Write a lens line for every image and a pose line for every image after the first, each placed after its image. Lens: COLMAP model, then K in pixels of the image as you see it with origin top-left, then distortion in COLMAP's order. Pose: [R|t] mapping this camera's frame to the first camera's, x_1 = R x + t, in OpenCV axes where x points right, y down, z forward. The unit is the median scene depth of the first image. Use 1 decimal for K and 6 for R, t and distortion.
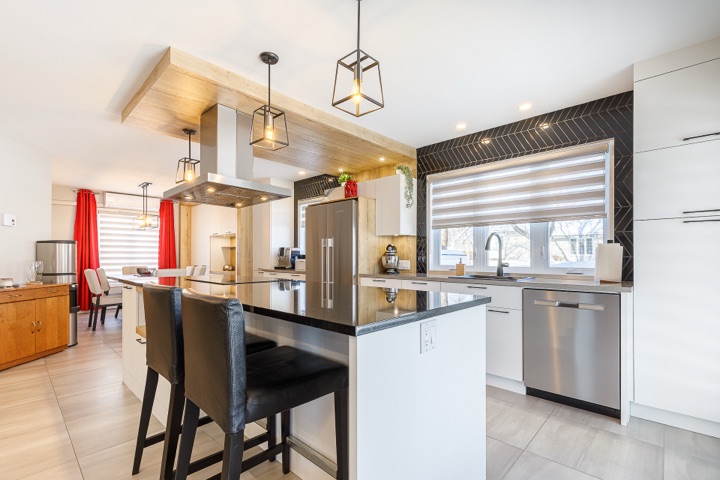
lens RADIAL K [[332.0, 0, 366.6], [0, 332.0, 255.0], [0, 0, 1]] dist [0.000639, -0.000011]
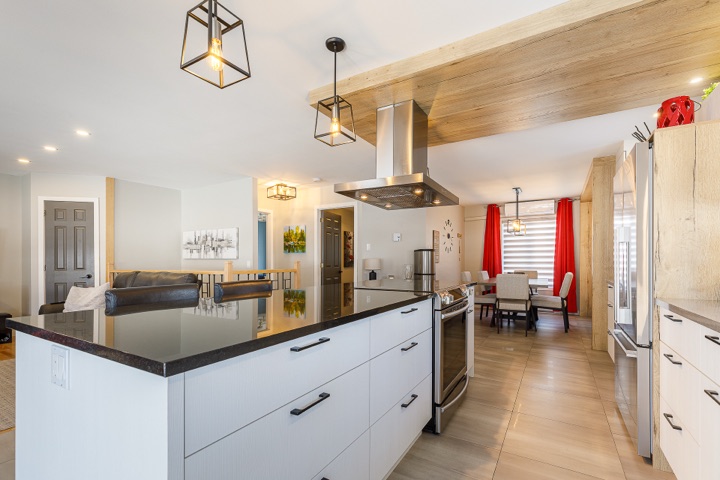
lens RADIAL K [[333.9, 0, 359.4], [0, 333.9, 263.3], [0, 0, 1]] dist [0.001549, 0.000140]
pose [[0.207423, 0.001798, -0.978250, 0.341161], [0.009340, 0.999949, 0.003818, 0.004911], [0.978207, -0.009929, 0.207396, 0.475567]]
